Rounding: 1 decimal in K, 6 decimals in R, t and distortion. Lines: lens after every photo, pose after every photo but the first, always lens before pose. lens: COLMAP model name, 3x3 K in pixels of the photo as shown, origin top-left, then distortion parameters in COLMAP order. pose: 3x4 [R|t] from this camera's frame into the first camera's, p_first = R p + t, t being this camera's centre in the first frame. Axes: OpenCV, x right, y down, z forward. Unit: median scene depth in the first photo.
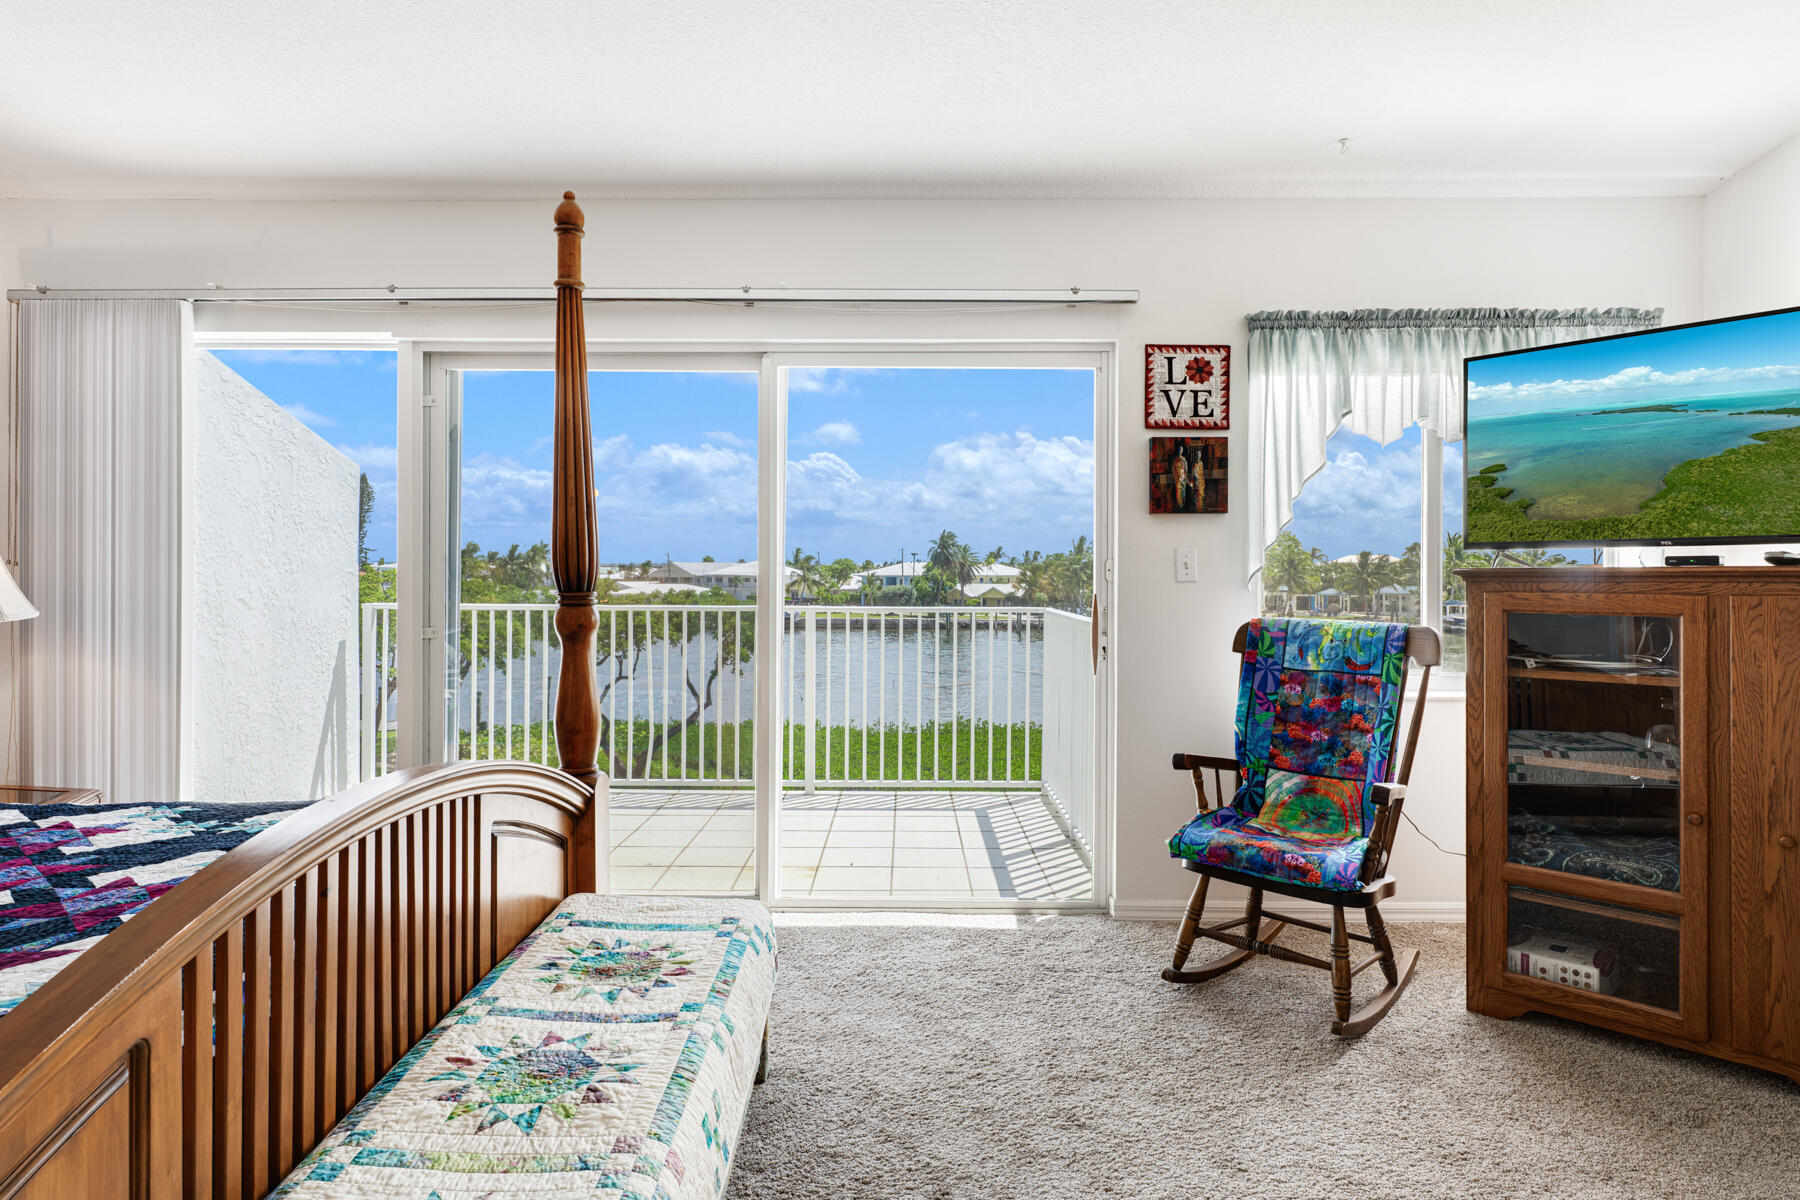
lens RADIAL K [[1010.0, 0, 900.8], [0, 1010.0, 570.9], [0, 0, 1]] dist [-0.000110, 0.000381]
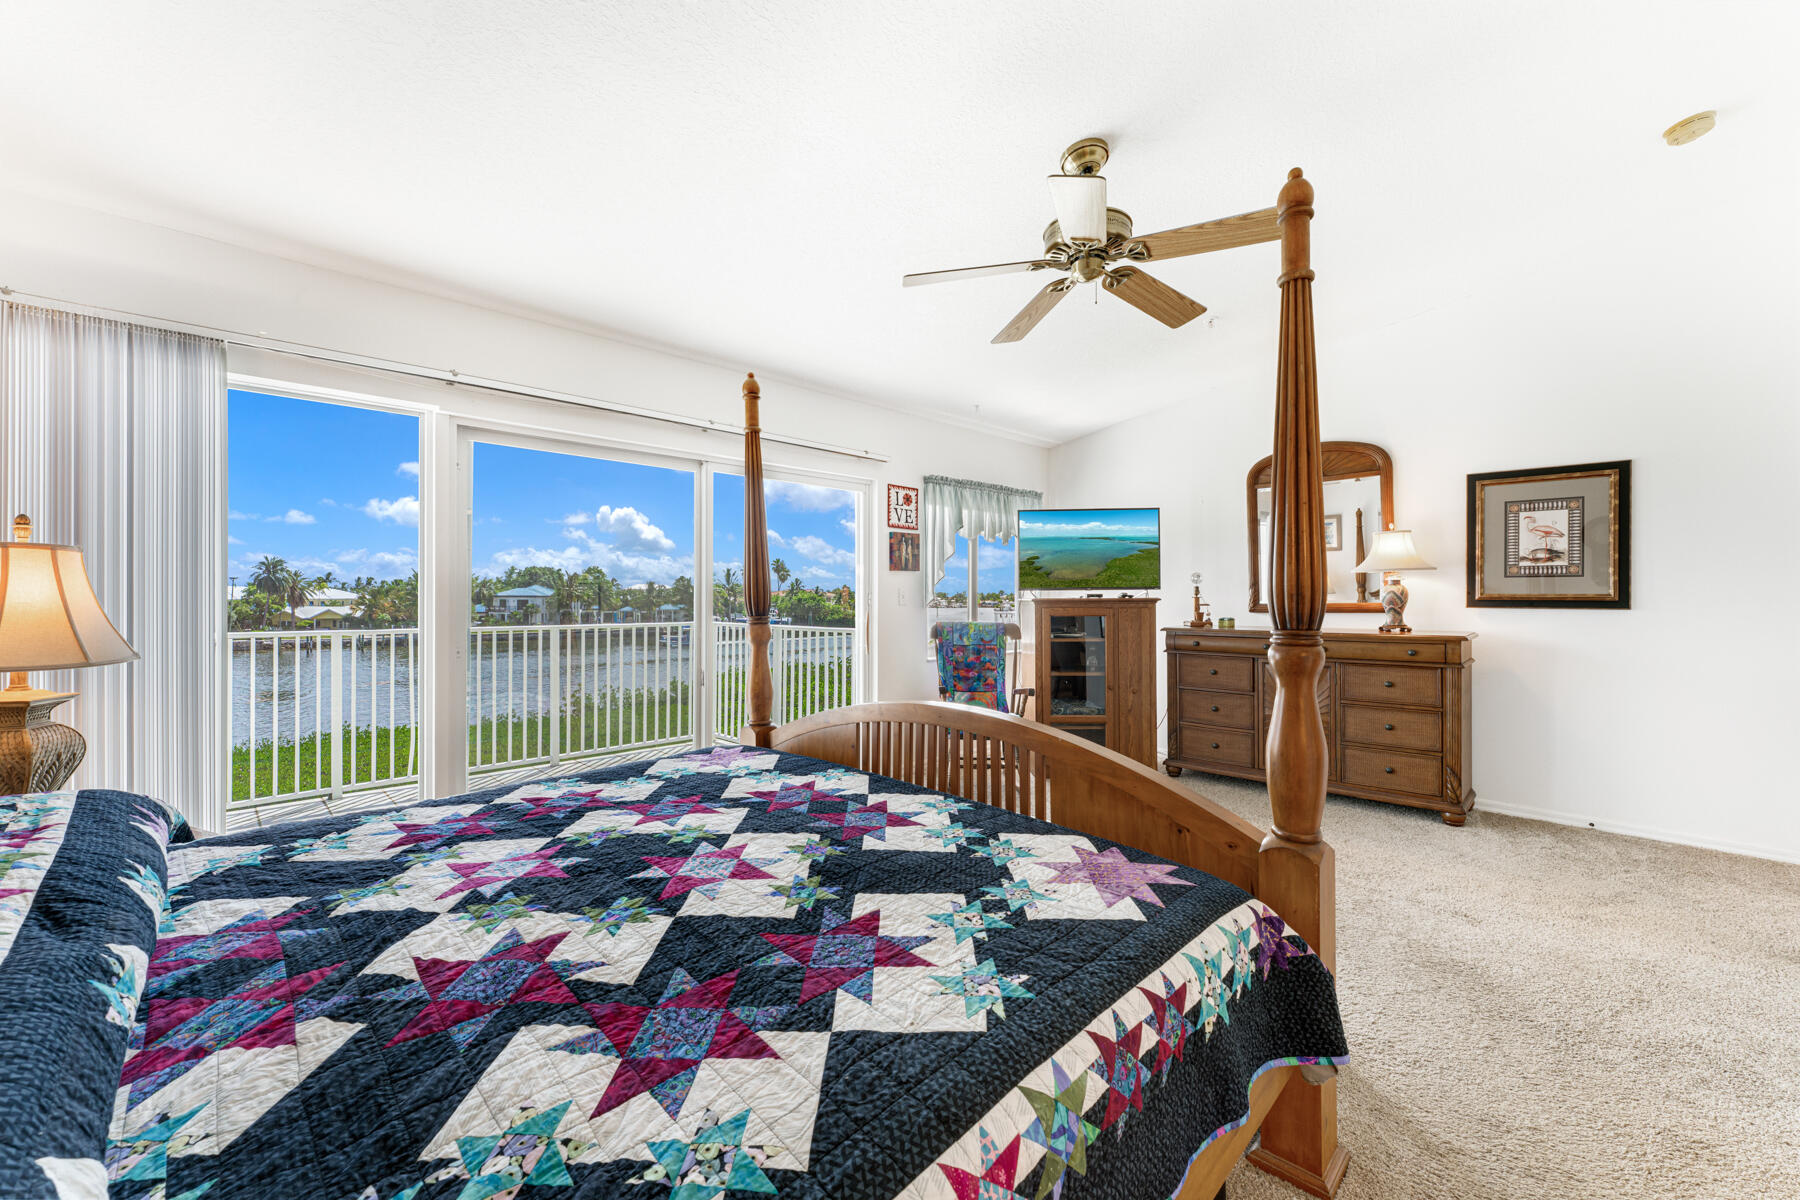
lens RADIAL K [[718.2, 0, 902.4], [0, 718.2, 587.8], [0, 0, 1]] dist [-0.000101, 0.000112]
pose [[0.706557, 0.006512, 0.707626, -0.728197], [0.000039, 0.999957, -0.009241, -0.009745], [-0.707656, 0.006557, 0.706527, -0.001414]]
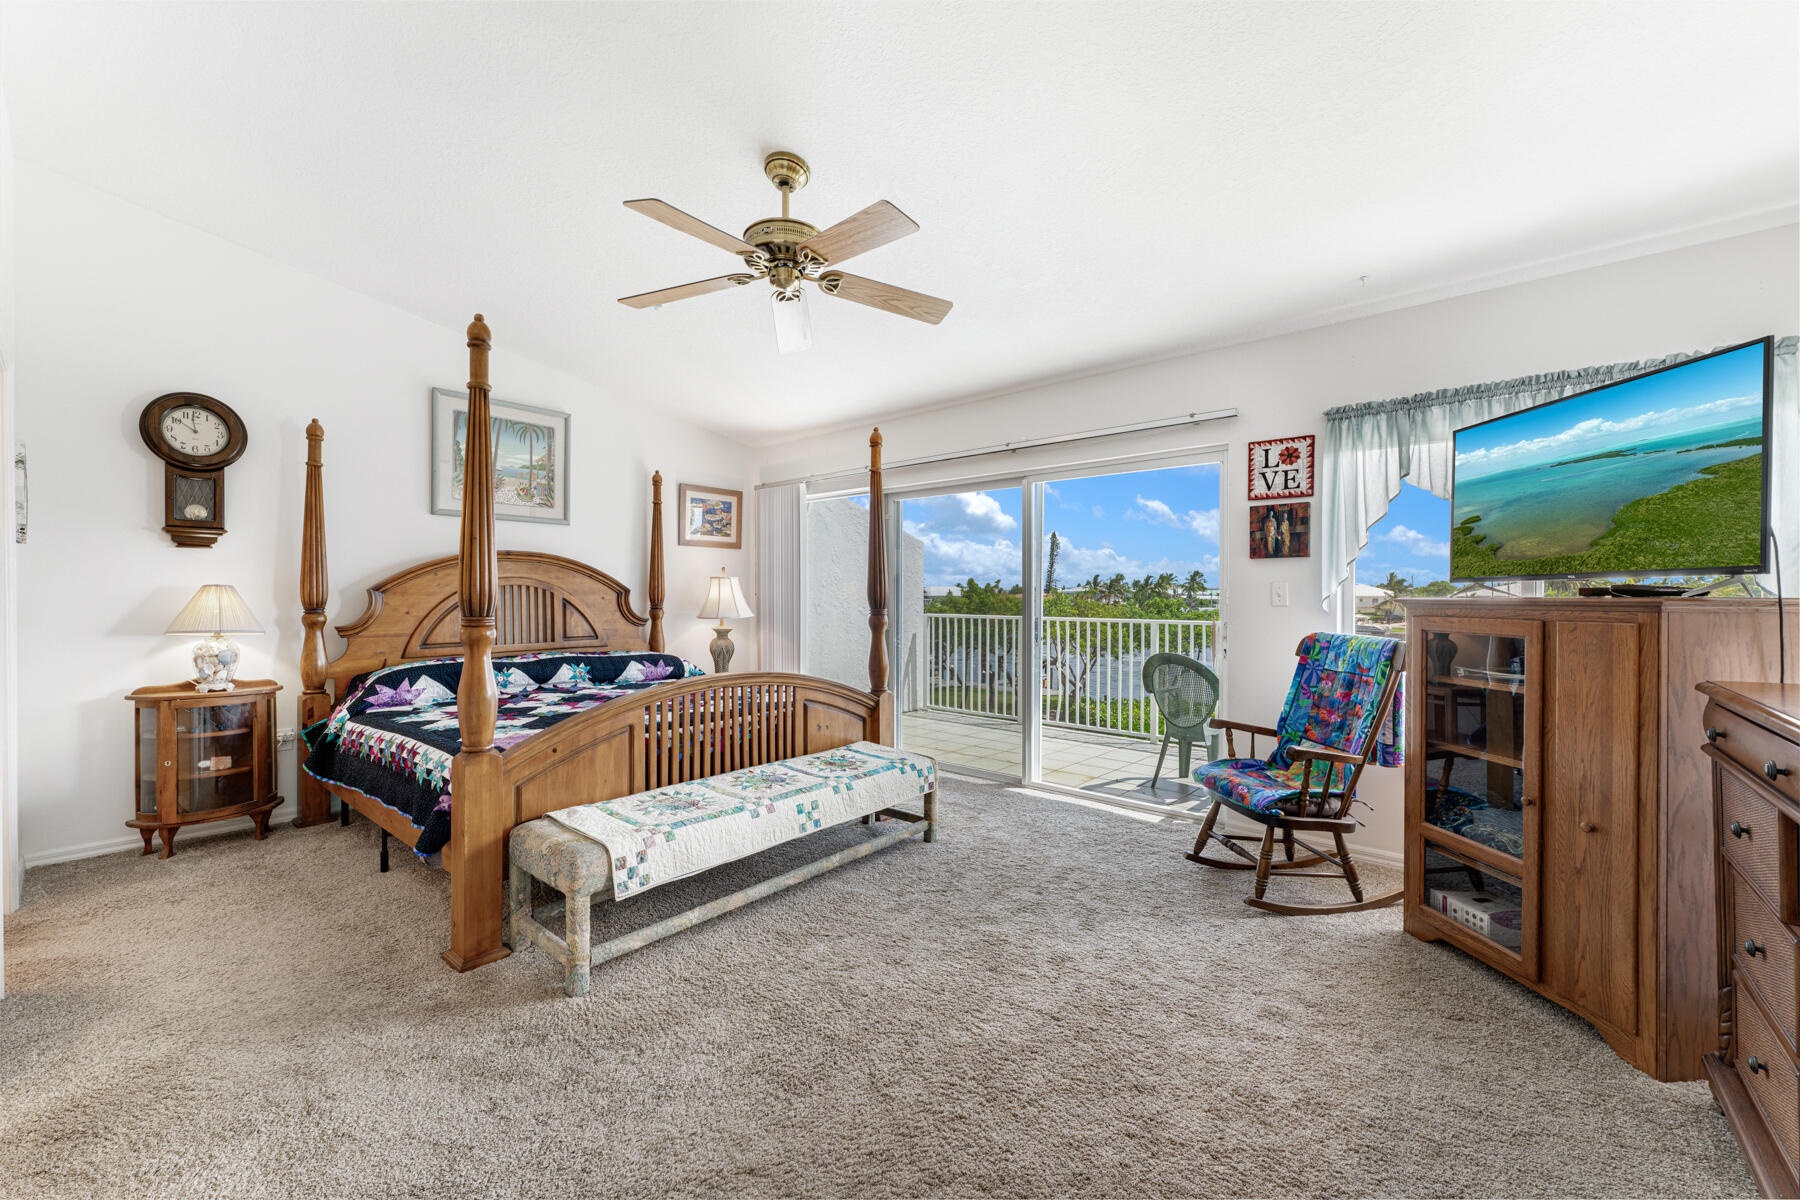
lens RADIAL K [[724.0, 0, 893.3], [0, 724.0, 599.7], [0, 0, 1]] dist [0.000125, -0.000342]
pose [[0.753015, 0.001912, -0.658001, 0.549017], [0.004128, 0.999962, 0.007629, -0.007992], [0.657991, -0.008461, 0.752978, -0.125527]]
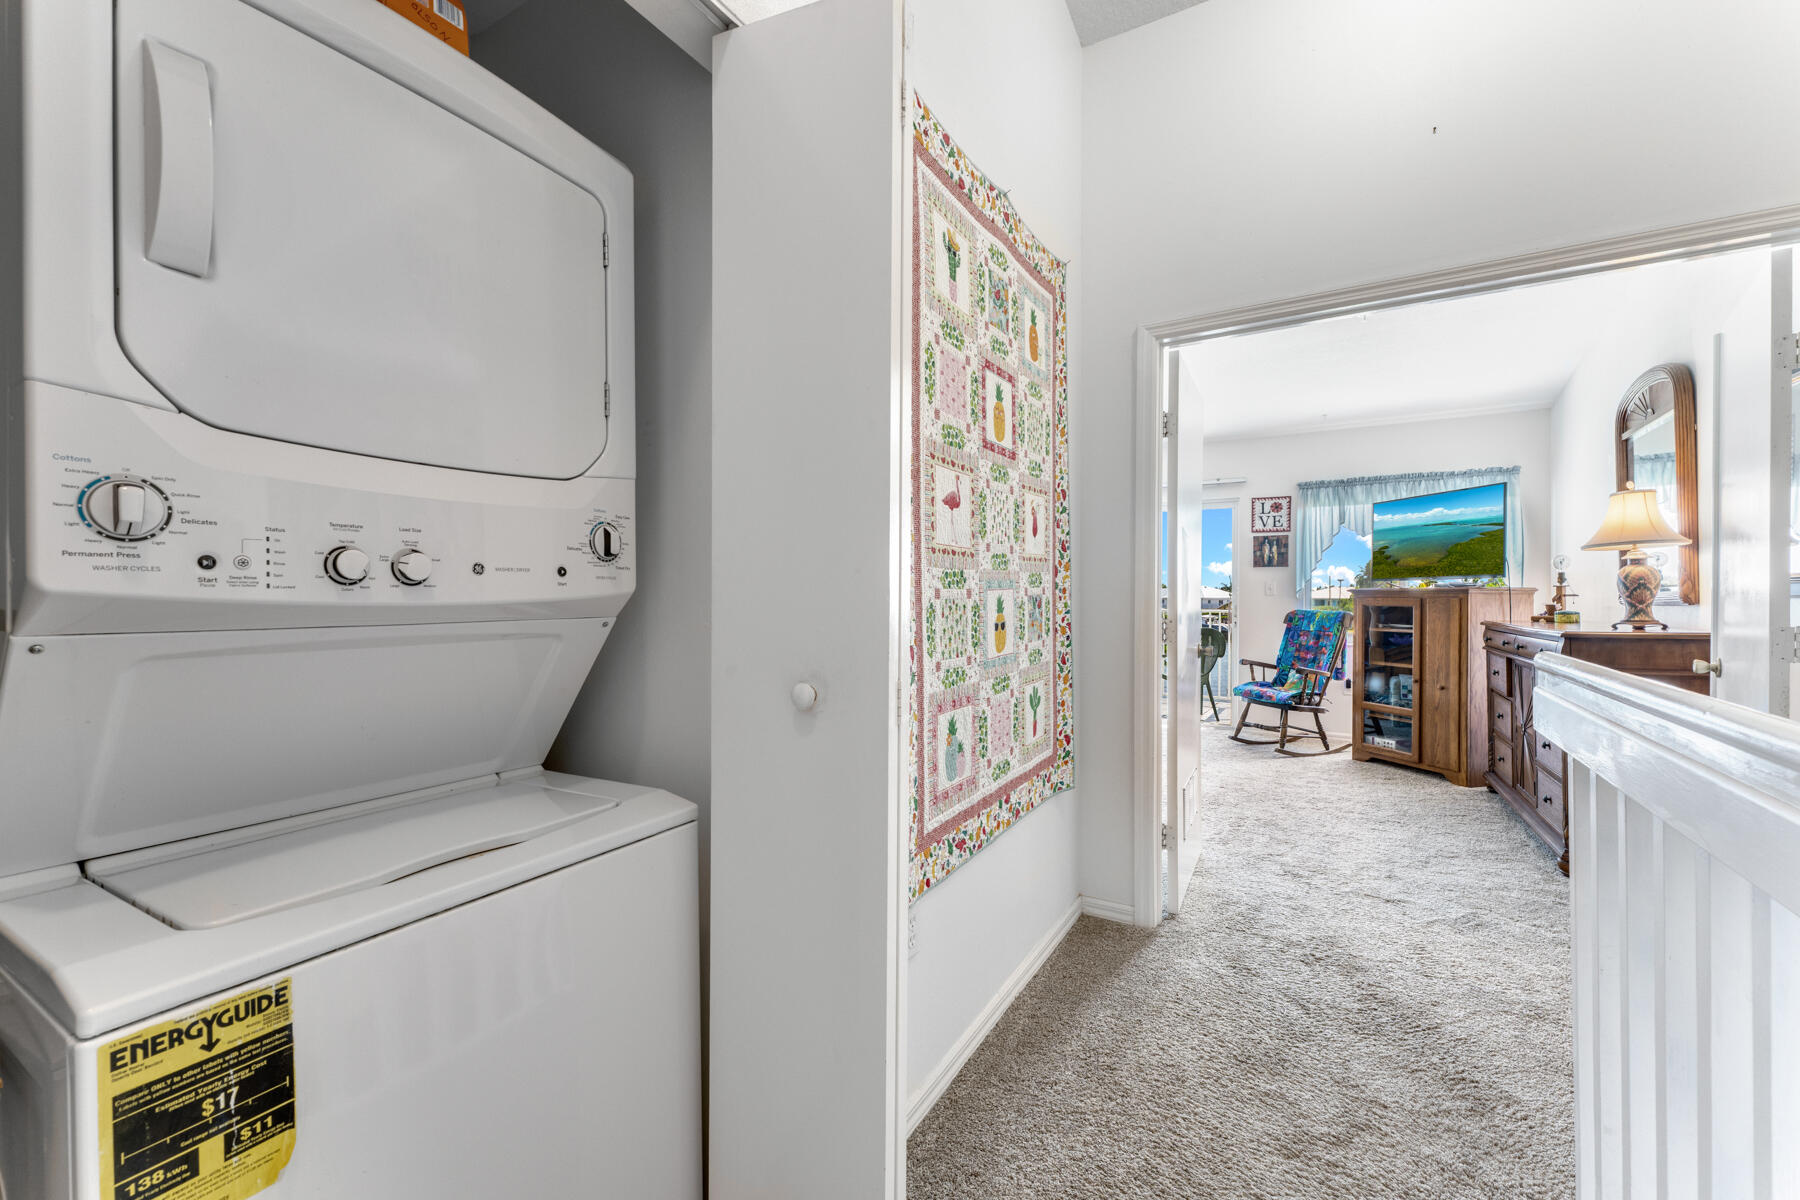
lens RADIAL K [[744.1, 0, 892.6], [0, 744.1, 597.7], [0, 0, 1]] dist [0.001840, 0.000149]
pose [[0.855588, 0.000924, -0.517656, 0.435508], [0.001376, 0.999991, 0.004061, 0.008616], [0.517655, -0.004187, 0.855579, -1.004098]]
